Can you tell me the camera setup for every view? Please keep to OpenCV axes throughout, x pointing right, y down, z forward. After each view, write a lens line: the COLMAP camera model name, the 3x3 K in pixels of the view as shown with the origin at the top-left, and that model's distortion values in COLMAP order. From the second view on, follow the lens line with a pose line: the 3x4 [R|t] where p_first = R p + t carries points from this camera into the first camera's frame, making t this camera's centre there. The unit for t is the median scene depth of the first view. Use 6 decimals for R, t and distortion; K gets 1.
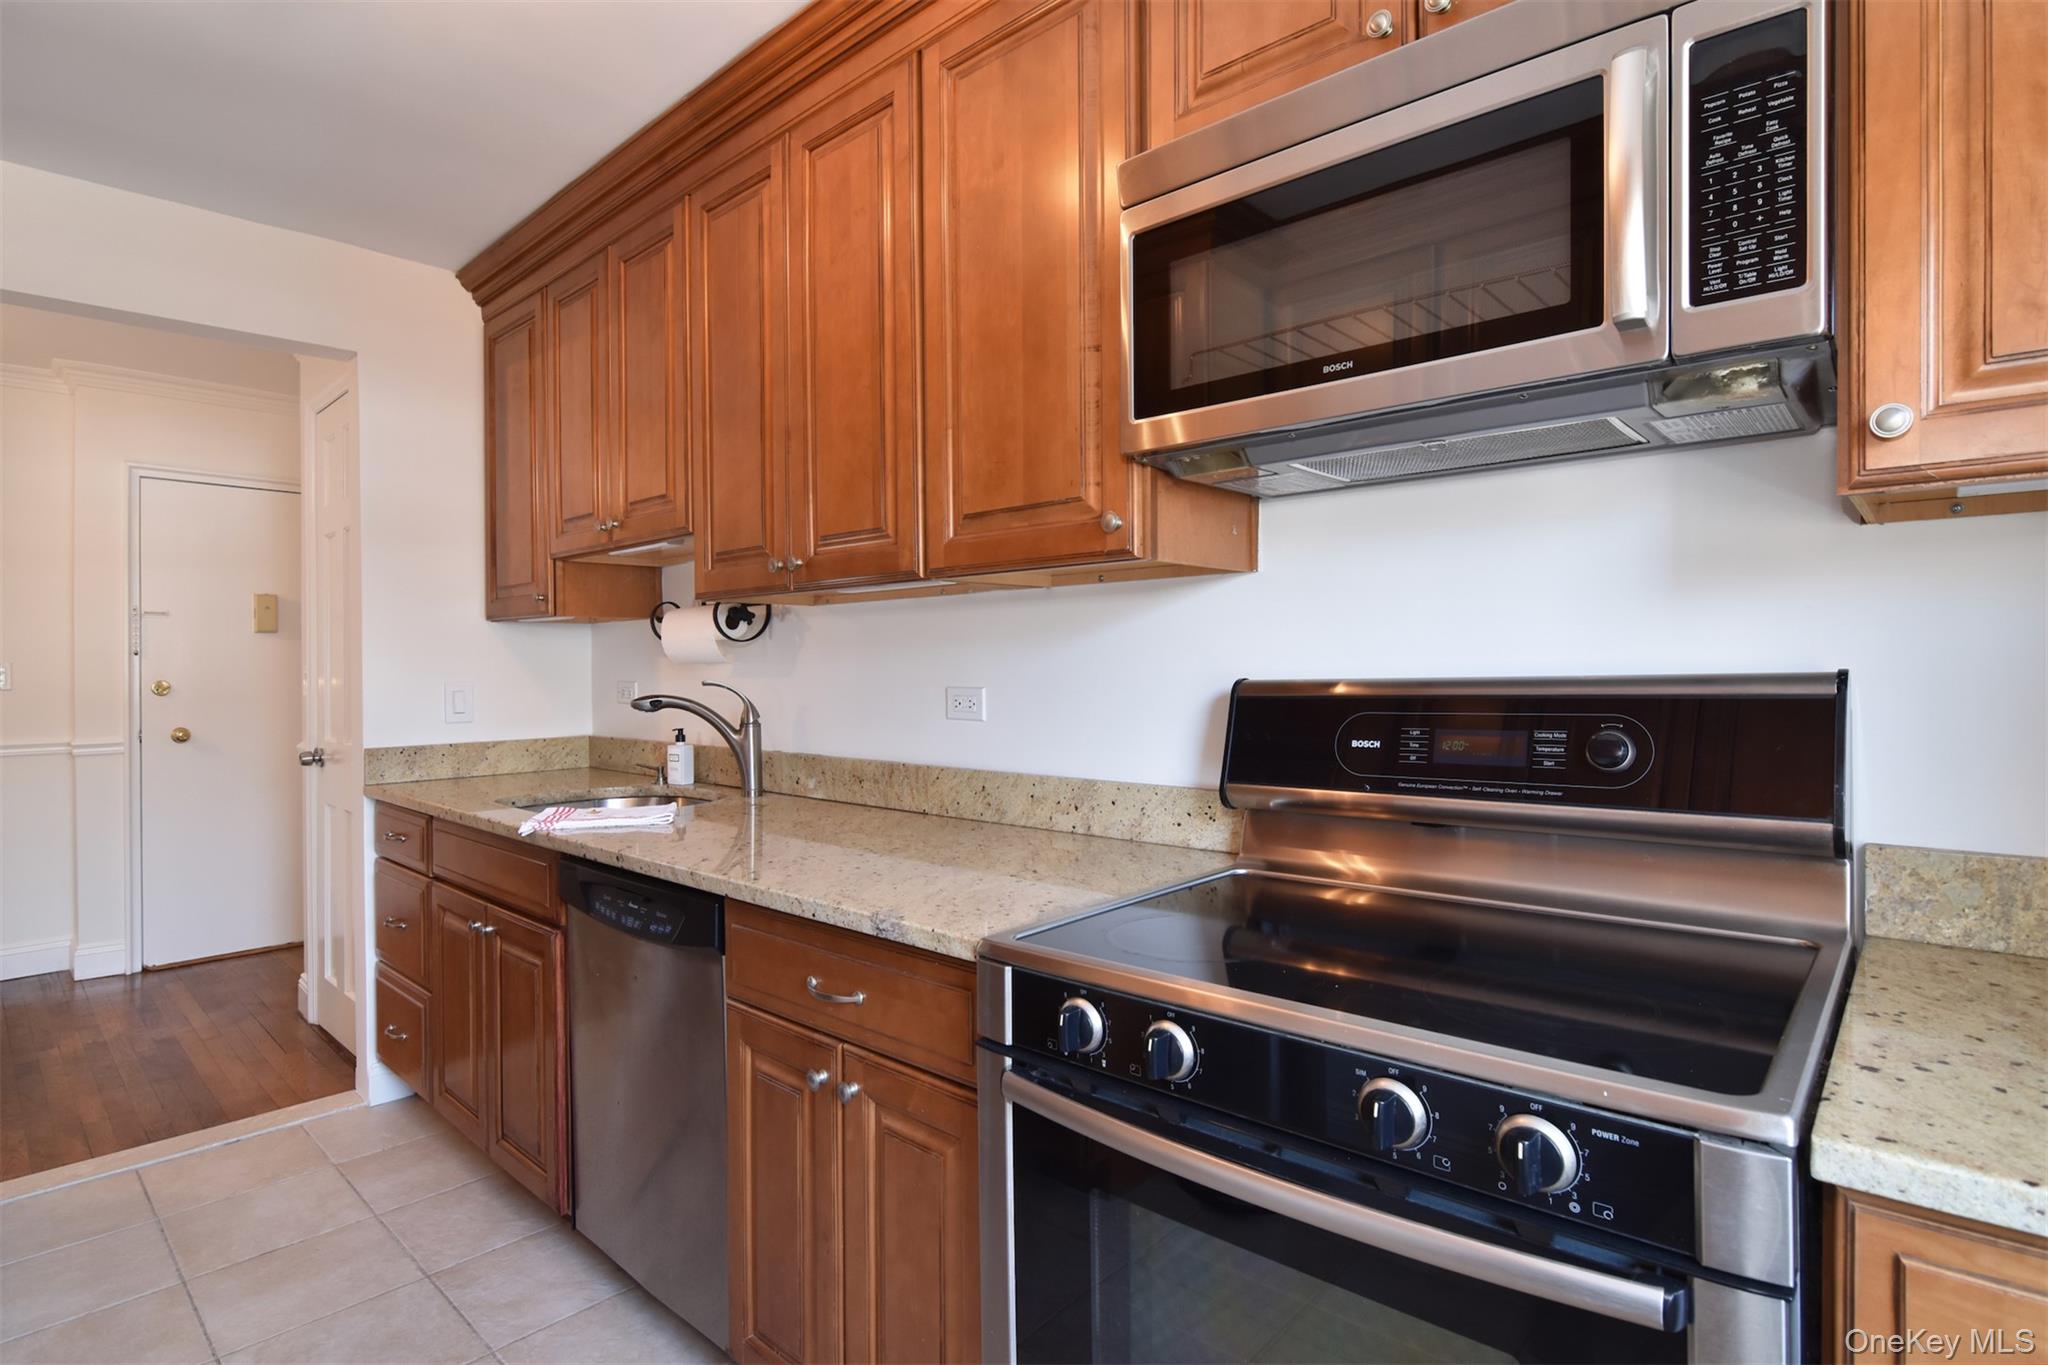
lens RADIAL K [[1006.2, 0, 1024.3], [0, 1006.2, 683.1], [0, 0, 1]] dist [-0.015757, -0.000049]
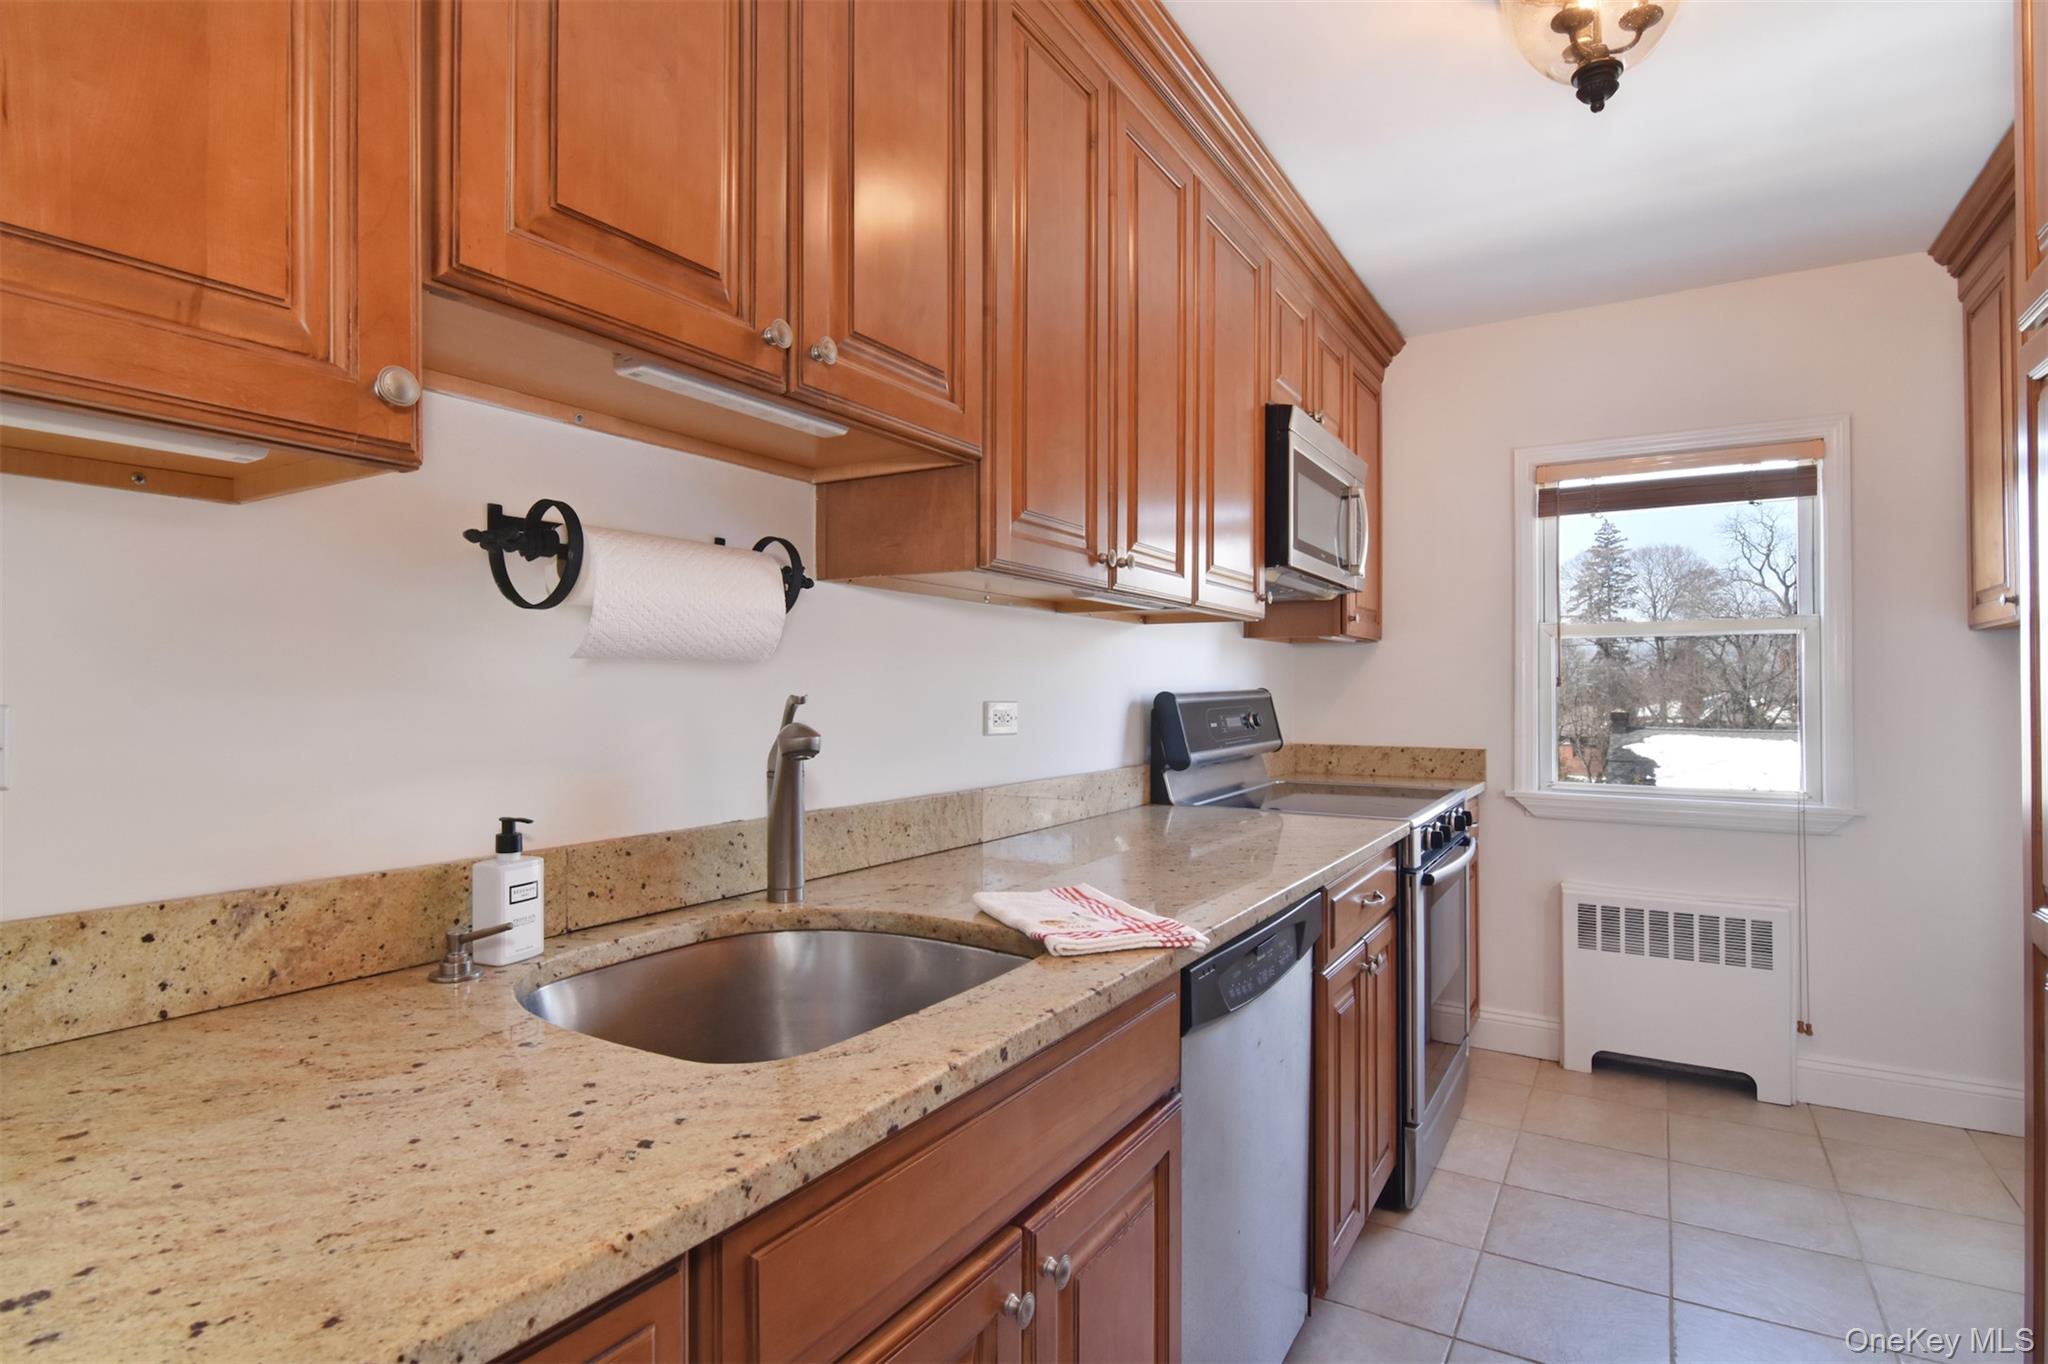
lens RADIAL K [[1006.2, 0, 1025.6], [0, 1006.2, 683.7], [0, 0, 1]] dist [-0.015757, -0.000049]
pose [[-0.179816, 0.008077, 0.983667, -0.904528], [0.006581, 0.999954, -0.007008, -0.004172], [-0.983678, 0.005214, -0.179861, 1.031407]]
